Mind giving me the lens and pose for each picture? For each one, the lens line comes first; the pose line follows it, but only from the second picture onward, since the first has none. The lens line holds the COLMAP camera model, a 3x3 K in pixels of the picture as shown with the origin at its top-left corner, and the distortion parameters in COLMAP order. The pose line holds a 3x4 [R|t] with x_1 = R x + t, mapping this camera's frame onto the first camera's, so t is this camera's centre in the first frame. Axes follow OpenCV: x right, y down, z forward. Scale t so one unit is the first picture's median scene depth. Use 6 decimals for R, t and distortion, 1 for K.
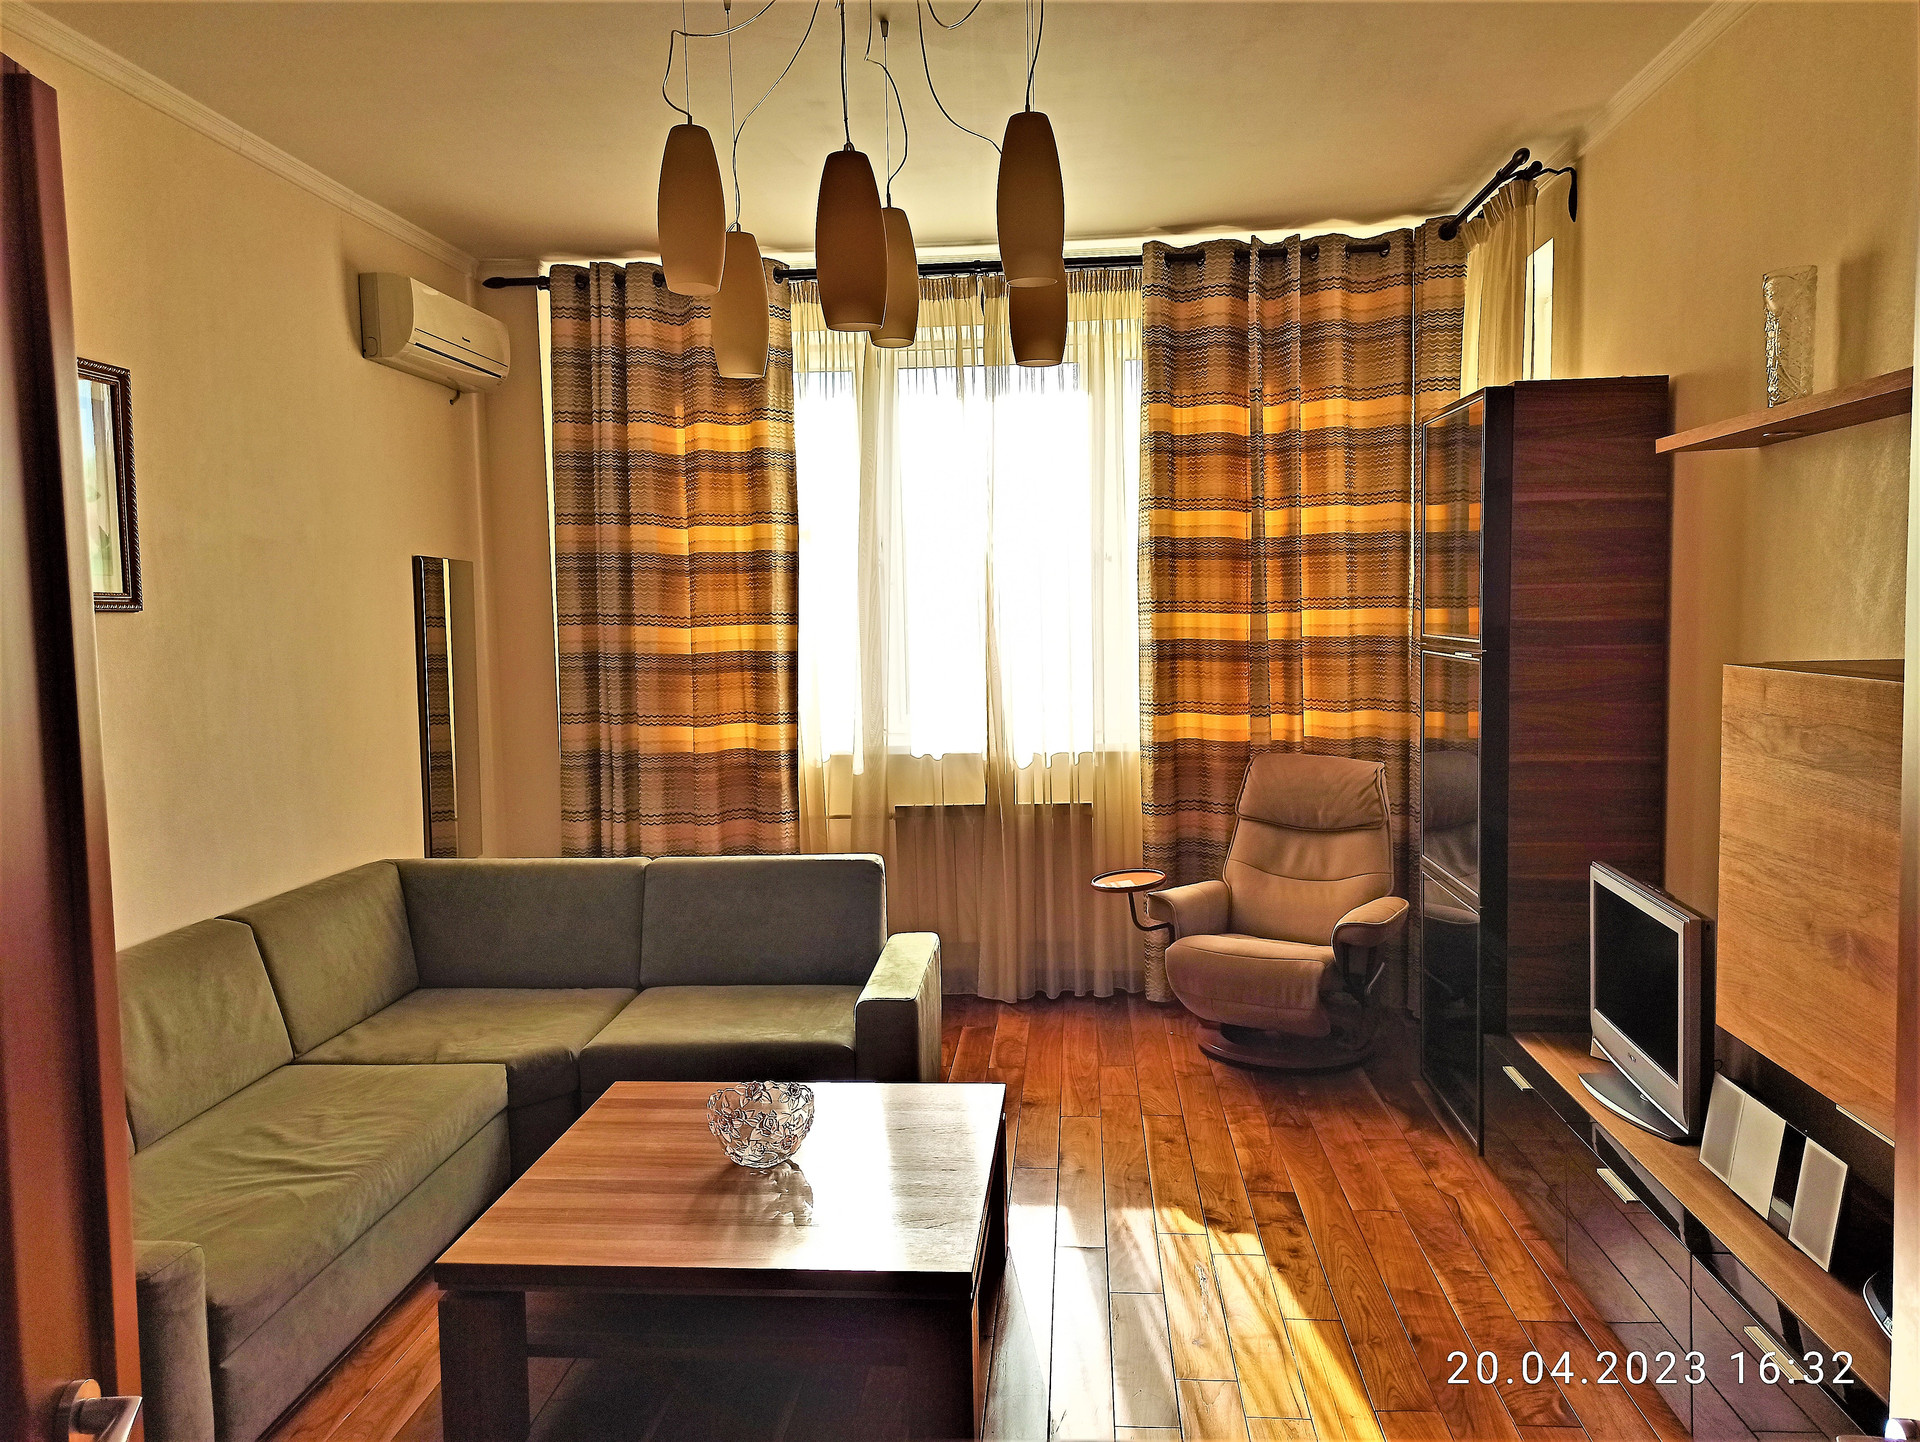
lens RADIAL K [[1430.2, 0, 960.3], [0, 1430.2, 711.9], [0, 0, 1]] dist [0.041947, -0.026930]
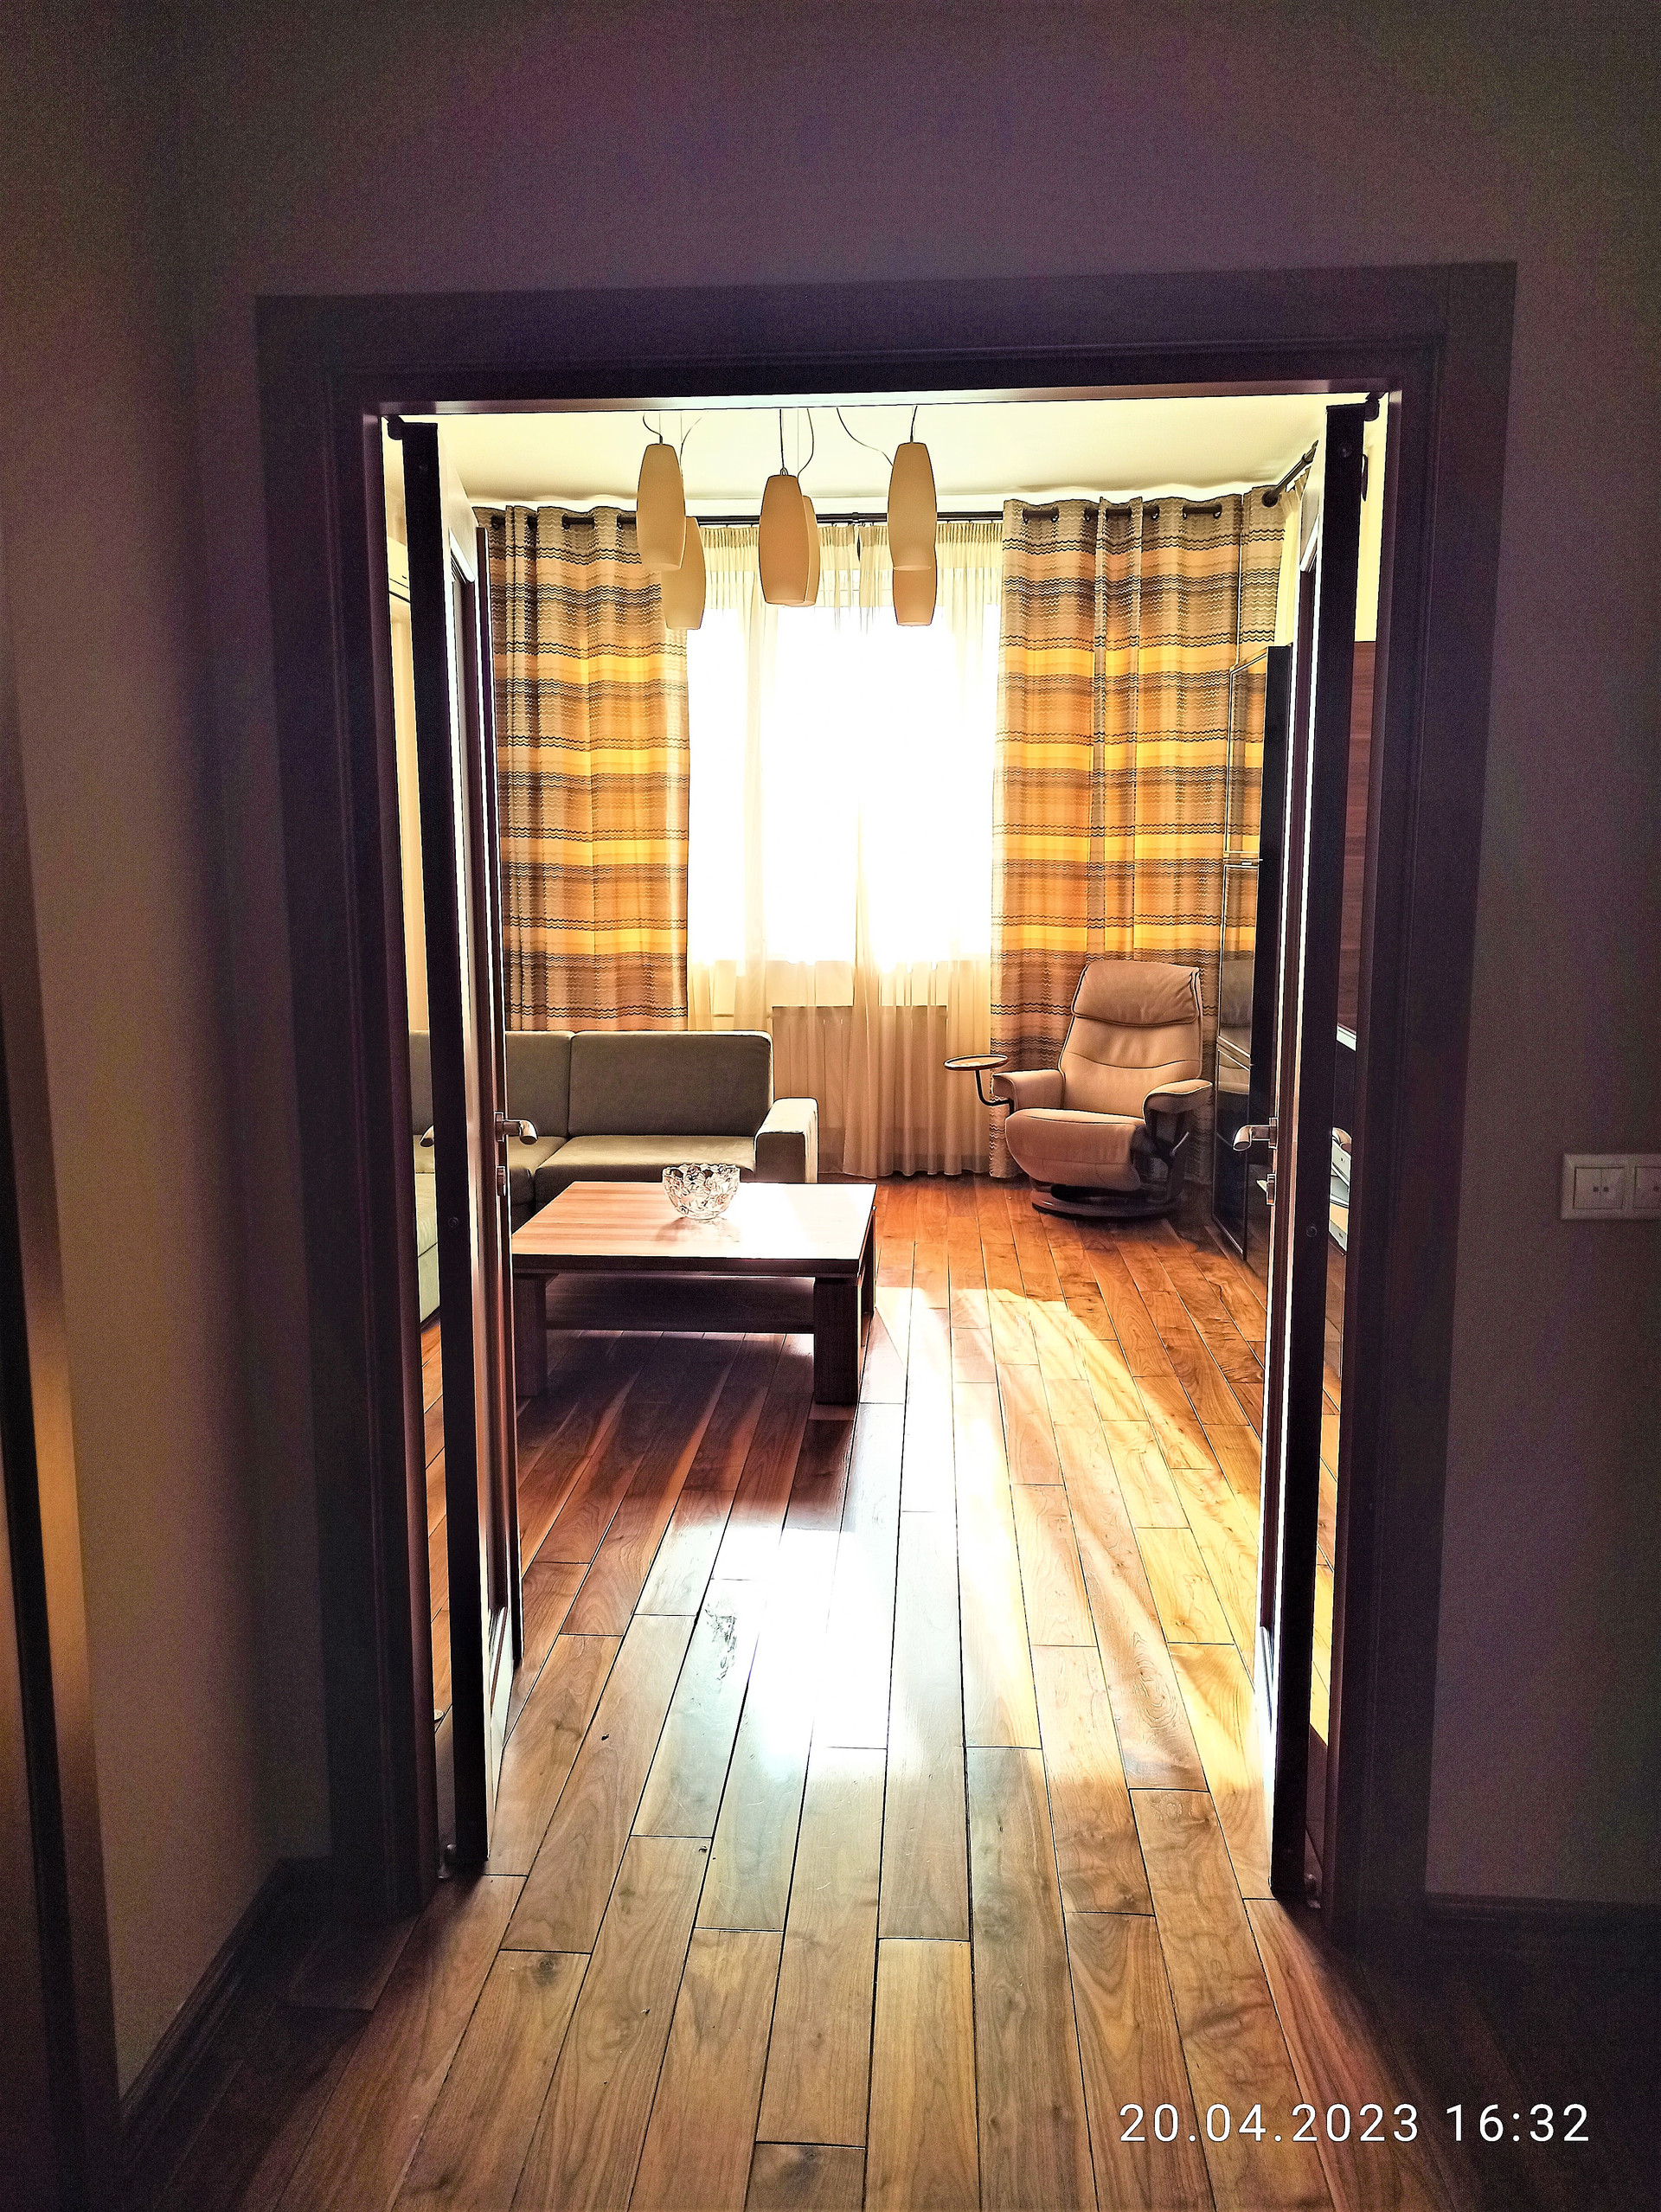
lens RADIAL K [[1647.7, 0, 825.1], [0, 1647.7, 1108.9], [0, 0, 1]] dist [0.041947, -0.026930]
pose [[0.999711, 0.015519, 0.018372, -0.028094], [-0.016912, 0.996786, 0.078302, 0.047051], [-0.017097, -0.078590, 0.996760, -0.315935]]
